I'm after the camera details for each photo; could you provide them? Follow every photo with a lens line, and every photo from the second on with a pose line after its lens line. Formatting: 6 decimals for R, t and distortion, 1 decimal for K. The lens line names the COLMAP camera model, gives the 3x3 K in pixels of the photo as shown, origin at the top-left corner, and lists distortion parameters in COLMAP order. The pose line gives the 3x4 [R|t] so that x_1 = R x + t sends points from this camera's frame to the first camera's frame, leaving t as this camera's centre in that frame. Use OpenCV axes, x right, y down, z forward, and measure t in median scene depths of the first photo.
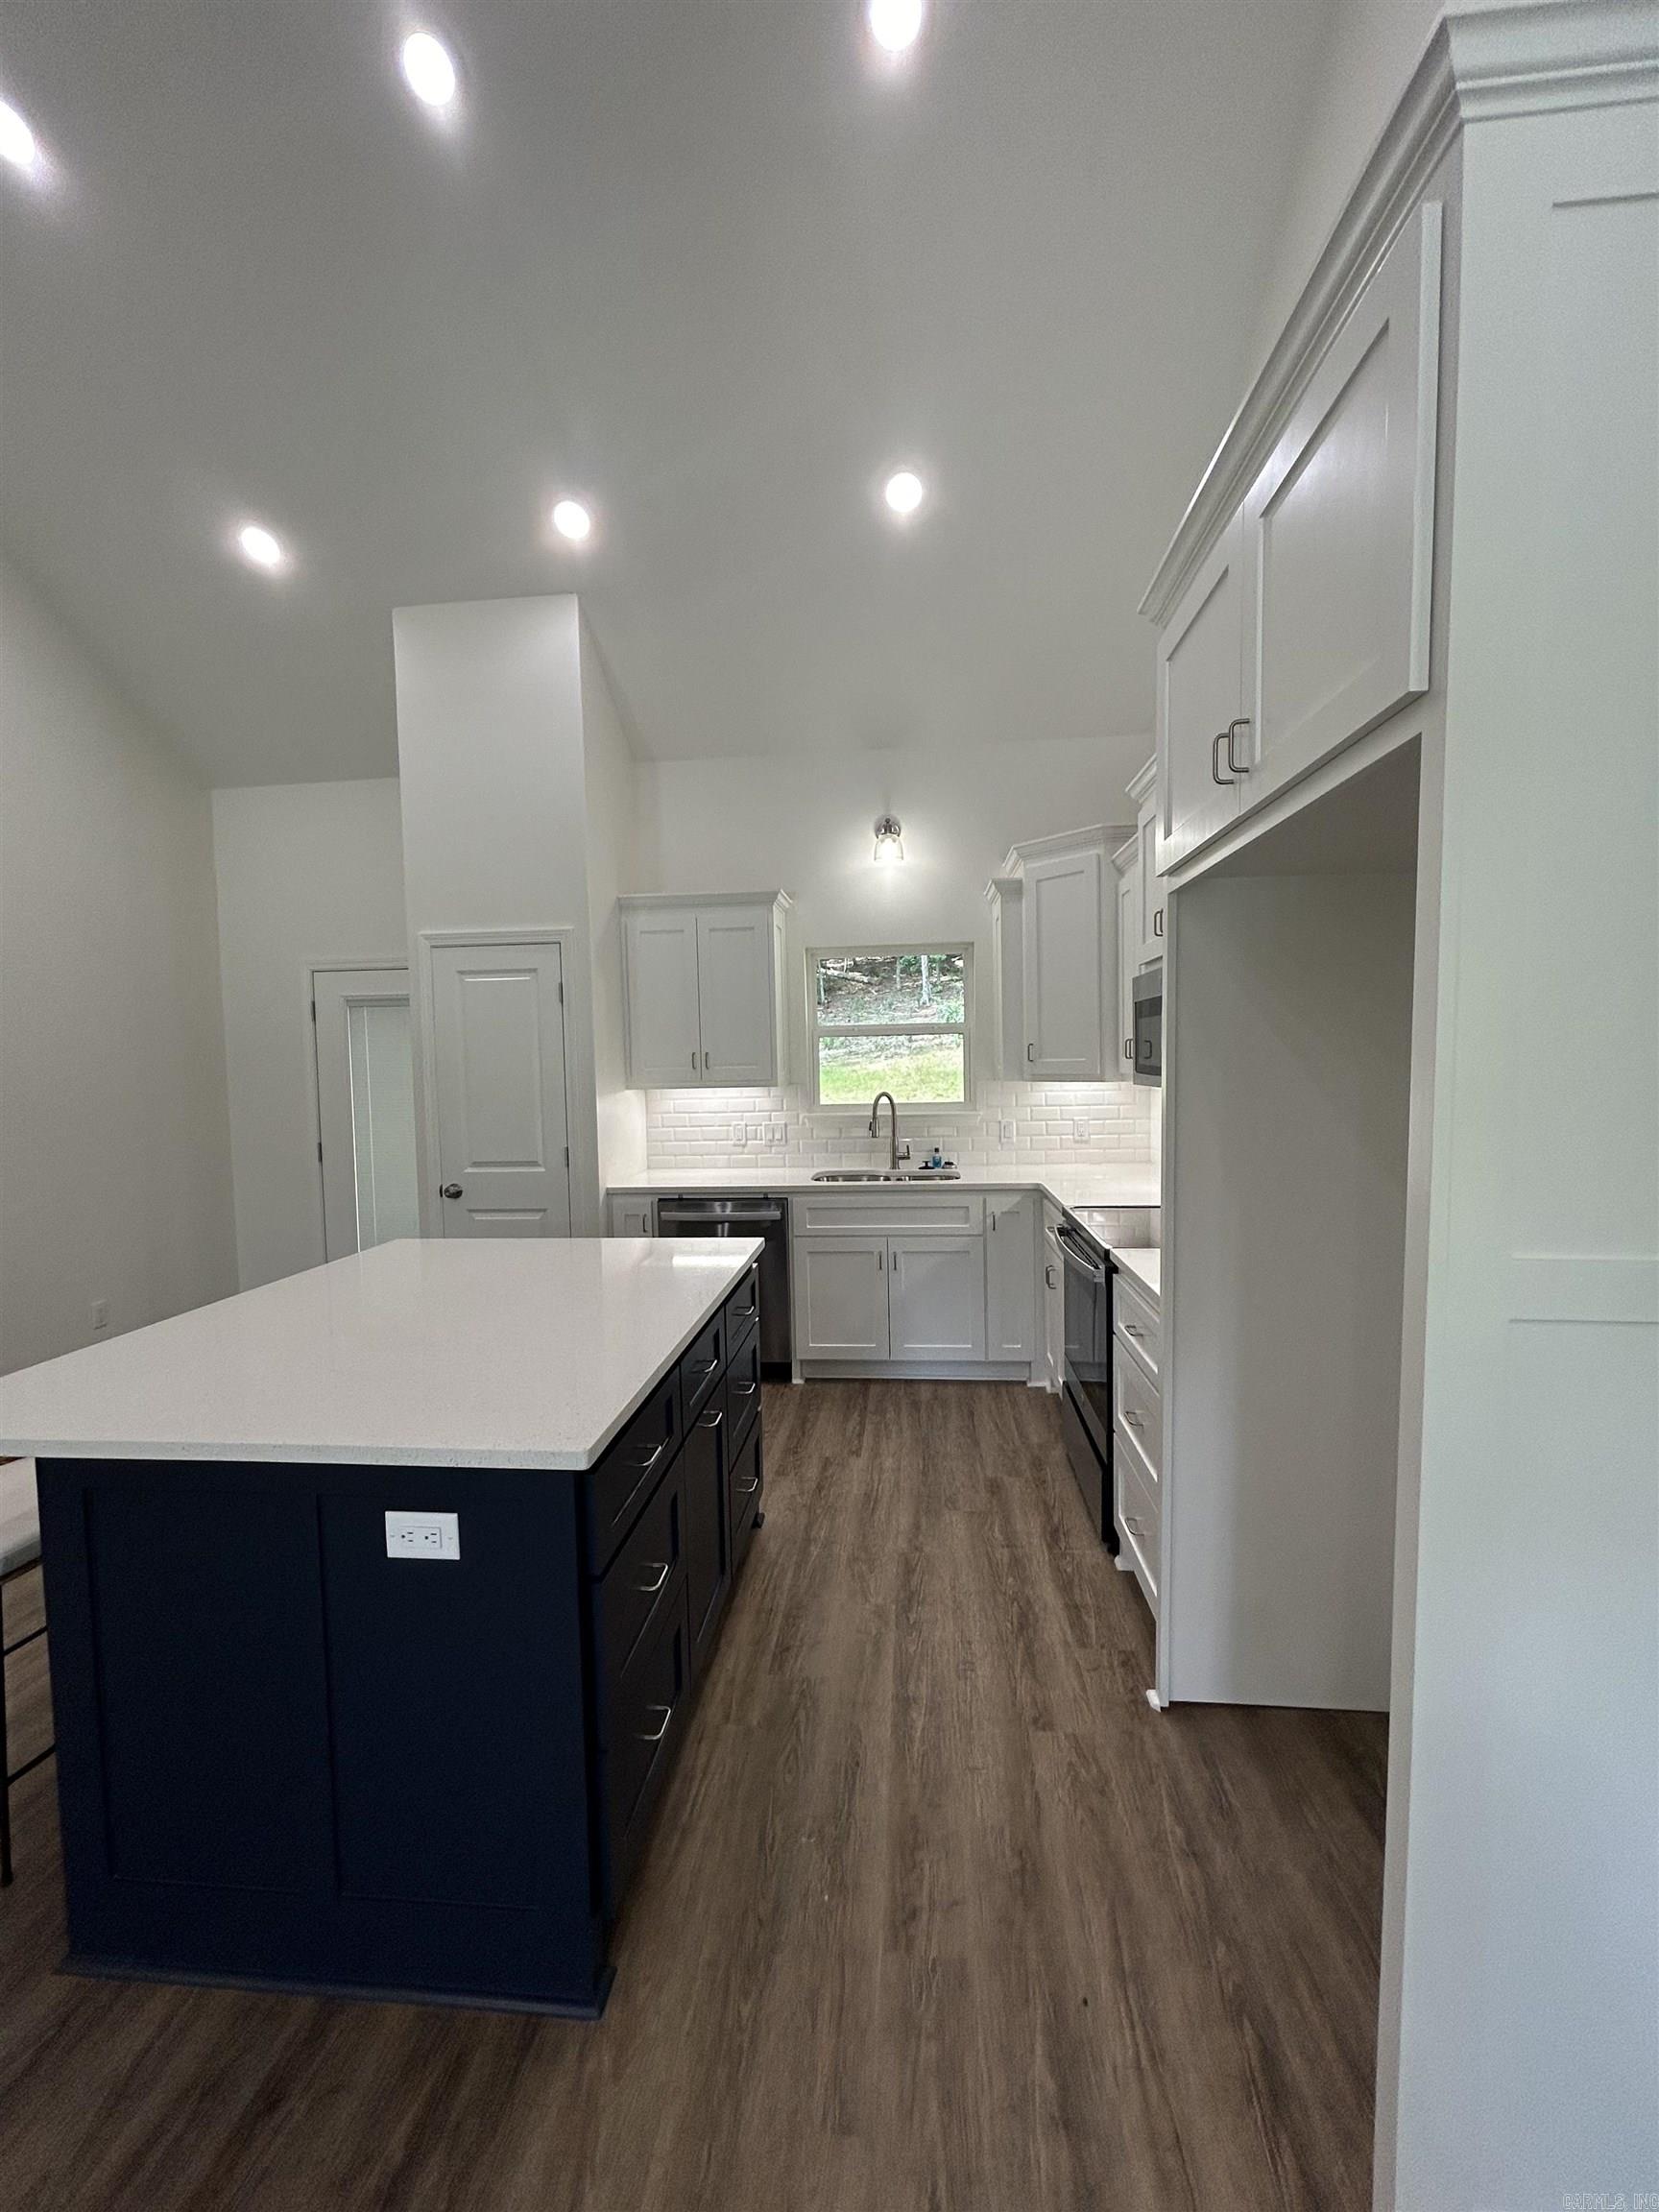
lens RADIAL K [[897.6, 0, 826.3], [0, 897.6, 1101.3], [0, 0, 1]] dist [0.001129, 0.000365]
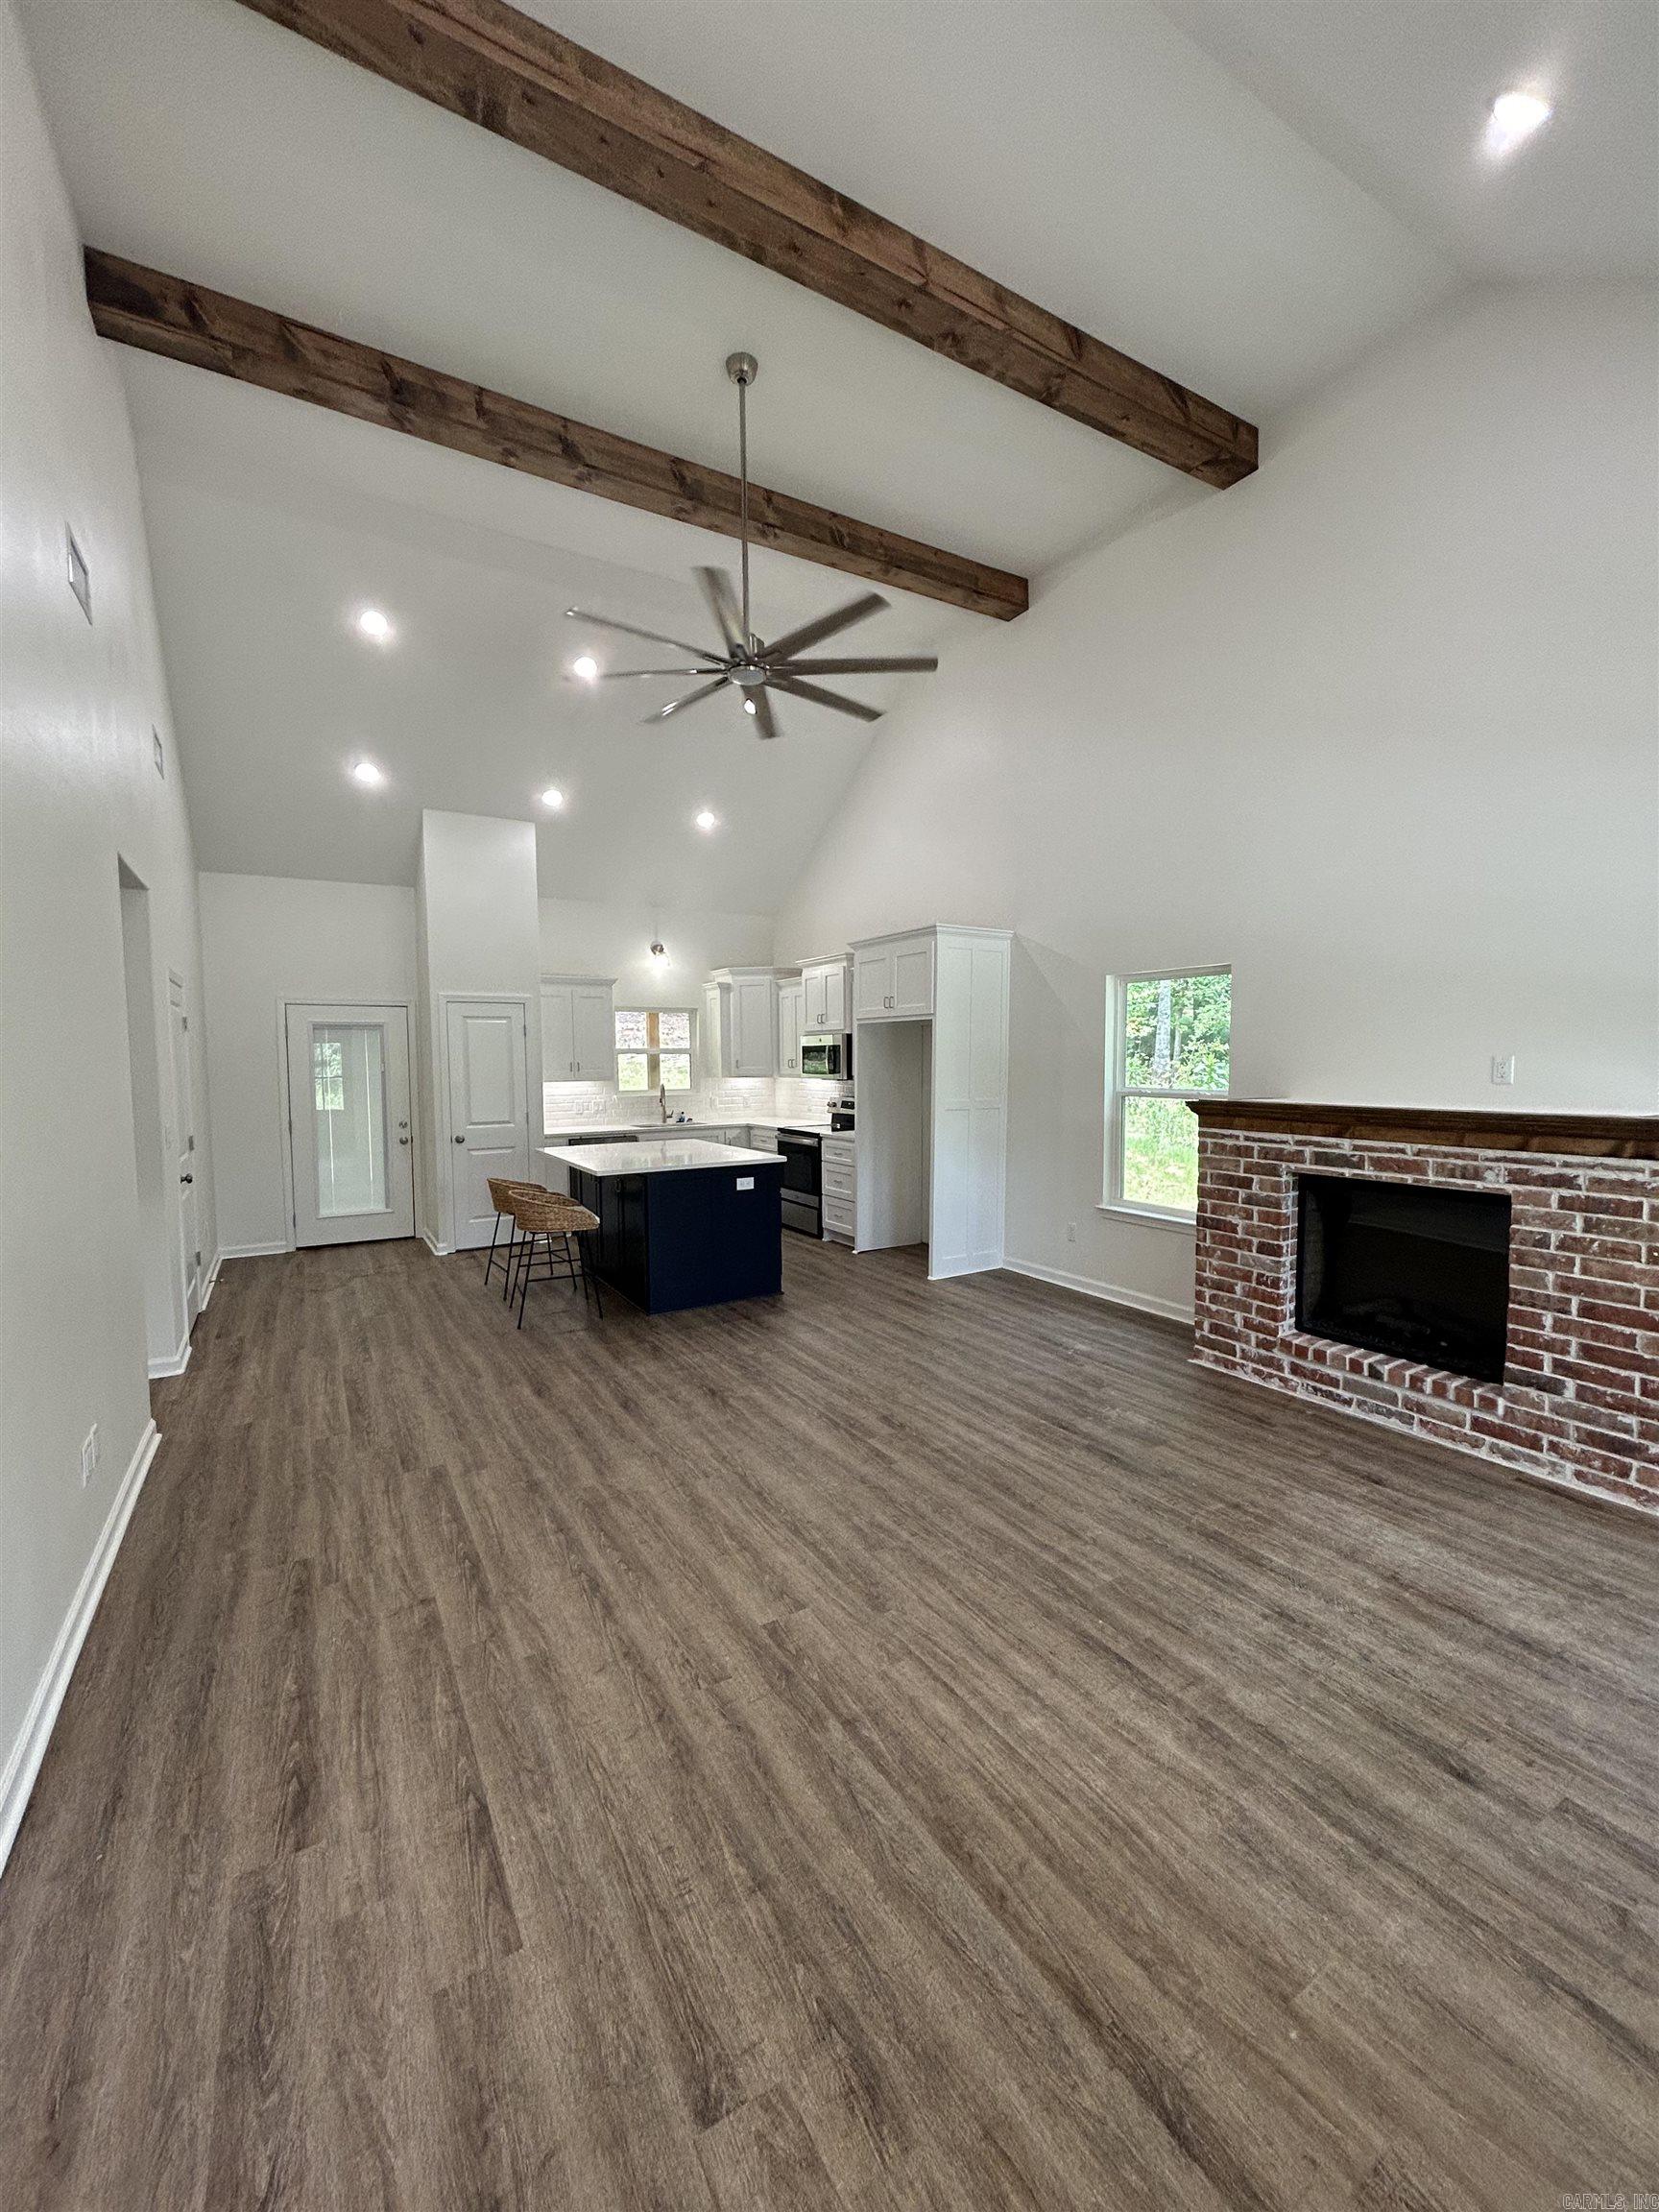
lens RADIAL K [[884.7, 0, 828.8], [0, 884.7, 1110.7], [0, 0, 1]] dist [-0.000658, 0.000439]
pose [[0.801648, -0.020068, 0.597459, -0.880906], [0.019027, 0.999787, 0.008052, 0.044091], [-0.597493, 0.004913, 0.801859, -0.850129]]
